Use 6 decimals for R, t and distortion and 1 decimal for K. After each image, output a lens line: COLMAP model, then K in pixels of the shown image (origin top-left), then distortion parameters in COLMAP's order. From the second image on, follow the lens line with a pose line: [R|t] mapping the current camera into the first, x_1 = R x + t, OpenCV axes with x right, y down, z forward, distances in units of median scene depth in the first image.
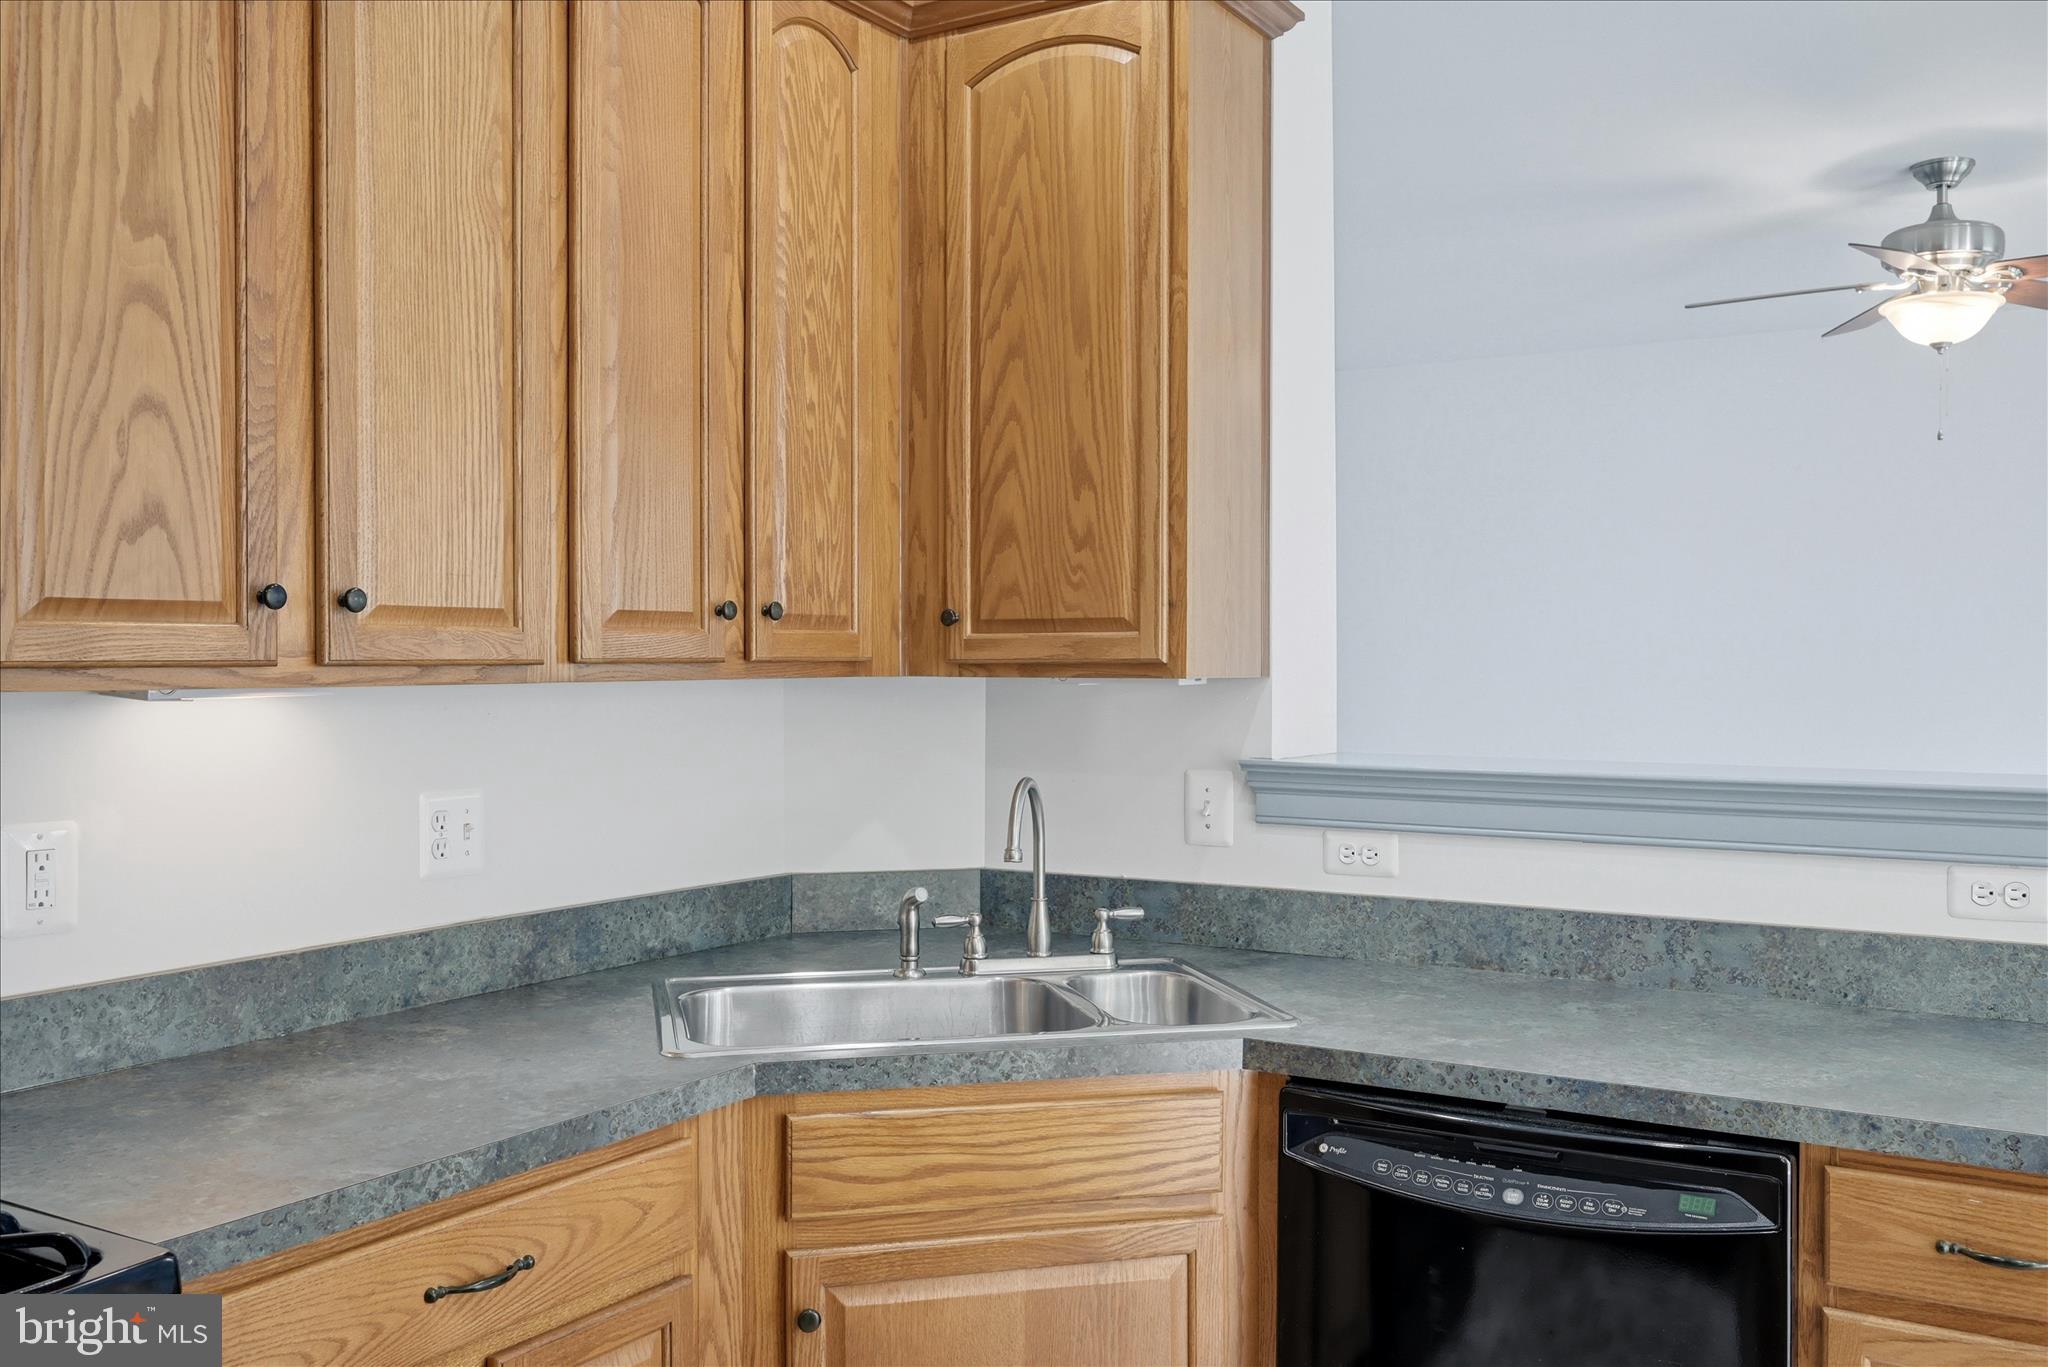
lens RADIAL K [[1764.8, 0, 1025.5], [0, 1764.8, 677.4], [0, 0, 1]] dist [-0.007252, 0.000764]
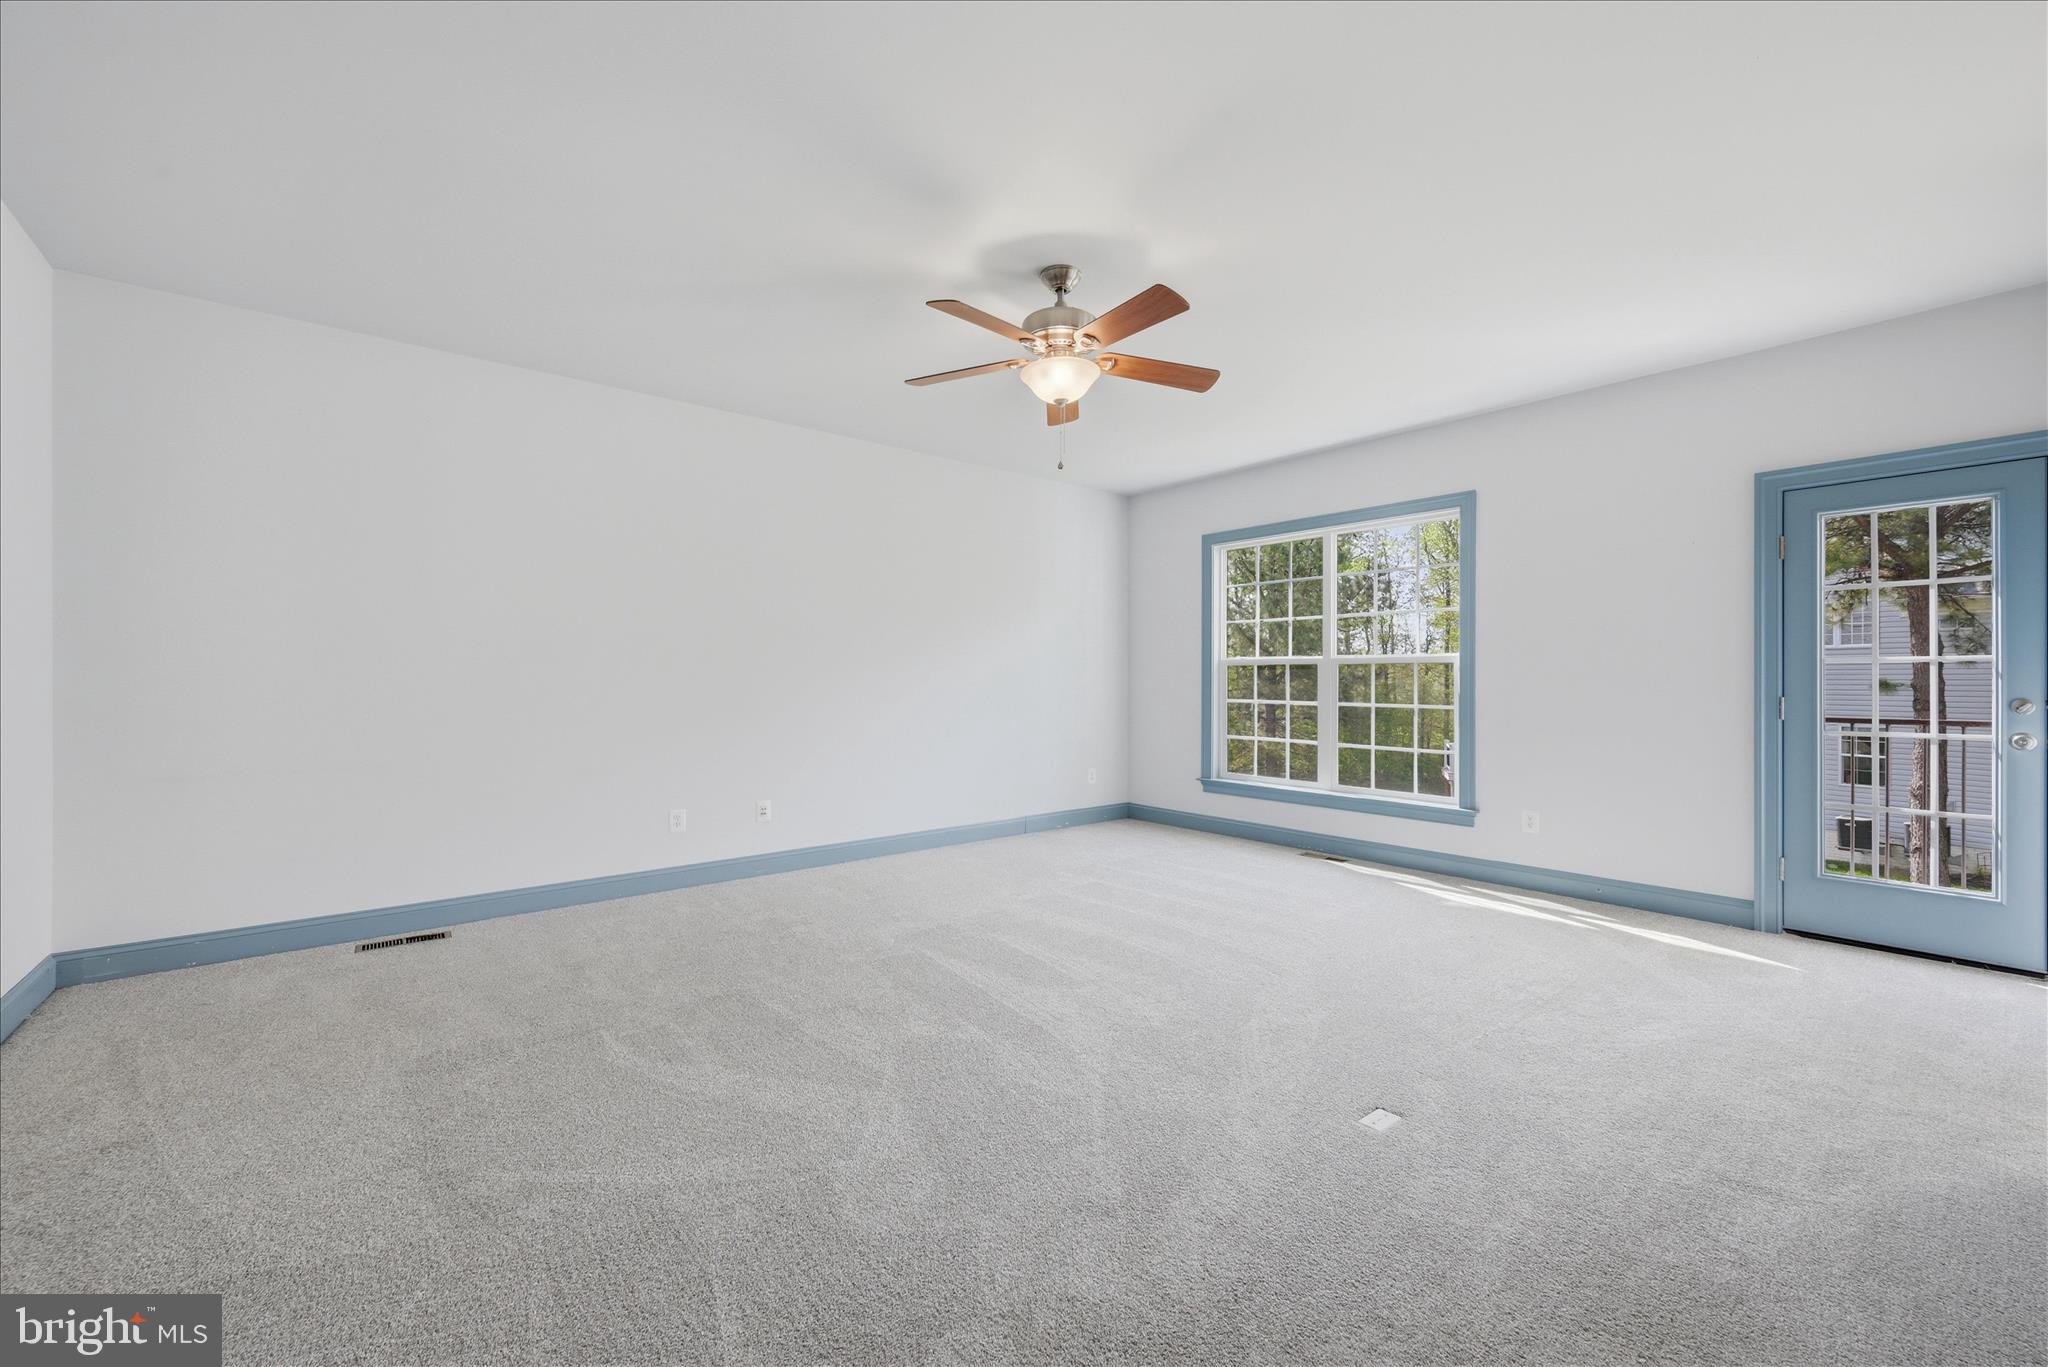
lens RADIAL K [[813.2, 0, 1054.6], [0, 813.2, 680.4], [0, 0, 1]] dist [-0.004126, -0.000043]
pose [[0.313366, -0.007216, 0.949605, -0.192002], [0.010360, 0.999938, 0.004179, 0.055475], [-0.949576, 0.008528, 0.313422, 1.554442]]
